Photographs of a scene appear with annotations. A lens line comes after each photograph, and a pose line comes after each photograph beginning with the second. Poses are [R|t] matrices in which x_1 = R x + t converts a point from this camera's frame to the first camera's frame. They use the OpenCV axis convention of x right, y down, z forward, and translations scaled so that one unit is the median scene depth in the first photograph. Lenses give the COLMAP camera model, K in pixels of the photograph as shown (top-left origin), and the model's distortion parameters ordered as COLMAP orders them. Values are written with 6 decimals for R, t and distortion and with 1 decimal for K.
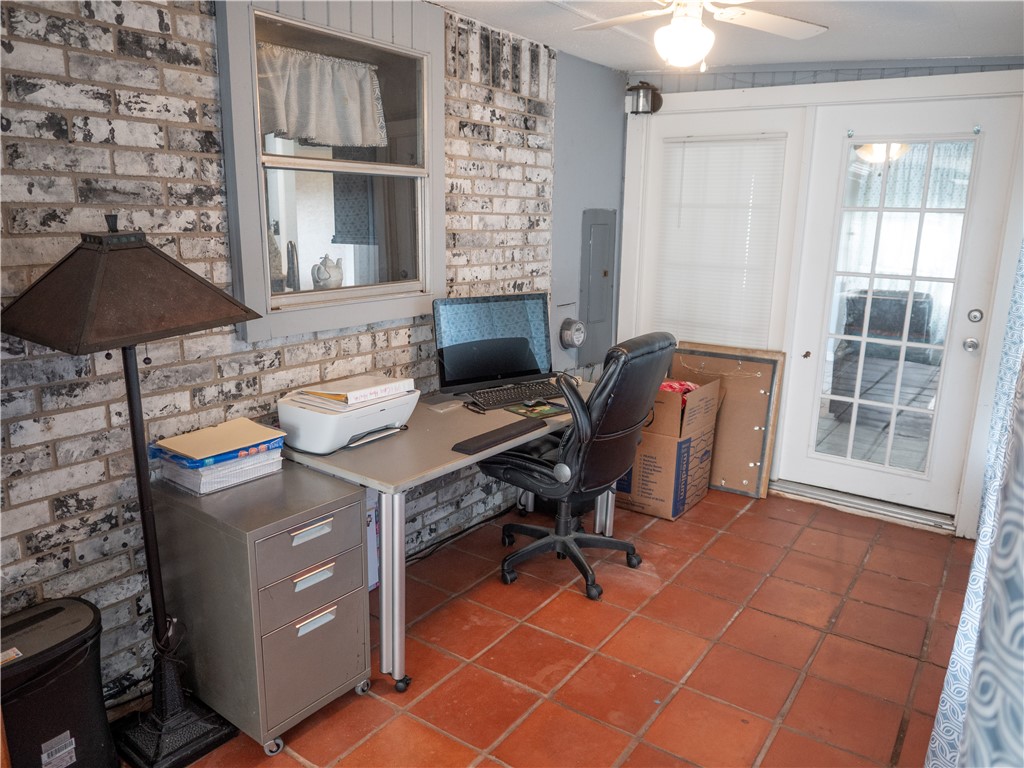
lens RADIAL K [[731.3, 0, 507.8], [0, 731.3, 385.7], [0, 0, 1]] dist [-0.022144, 0.002448]
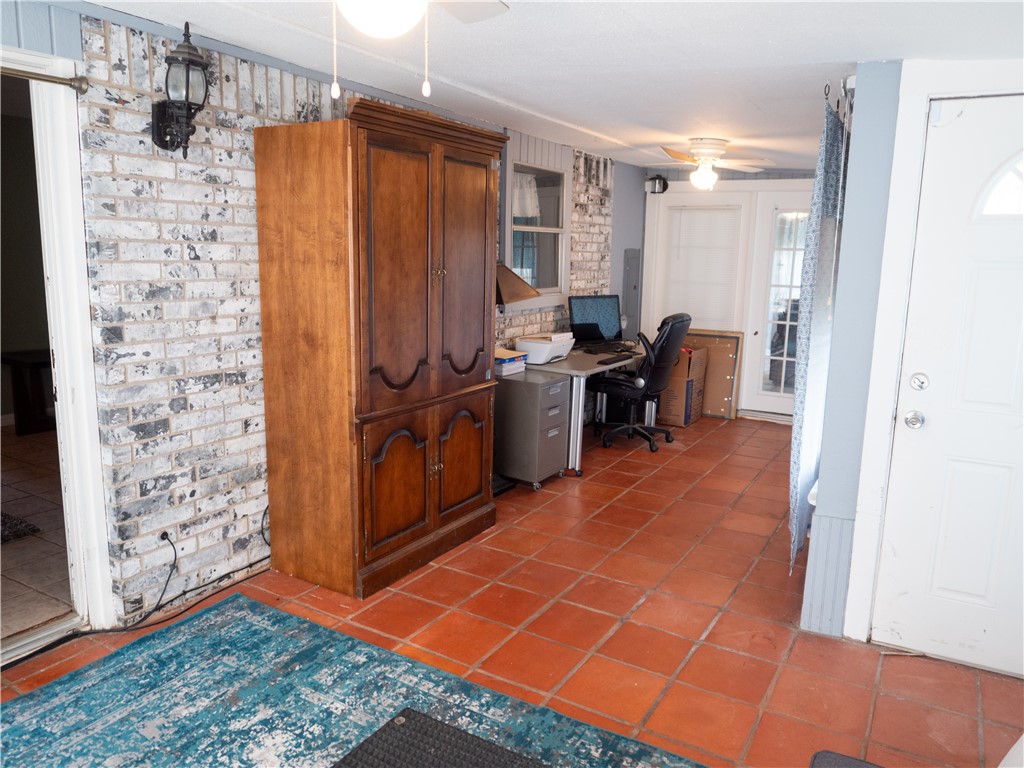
lens RADIAL K [[731.3, 0, 507.8], [0, 731.3, 385.7], [0, 0, 1]] dist [-0.022144, 0.002448]
pose [[0.997038, -0.013056, 0.075799, -0.352362], [0.016438, 0.998889, -0.044176, 0.171052], [-0.075138, 0.045291, 0.996144, -0.765861]]
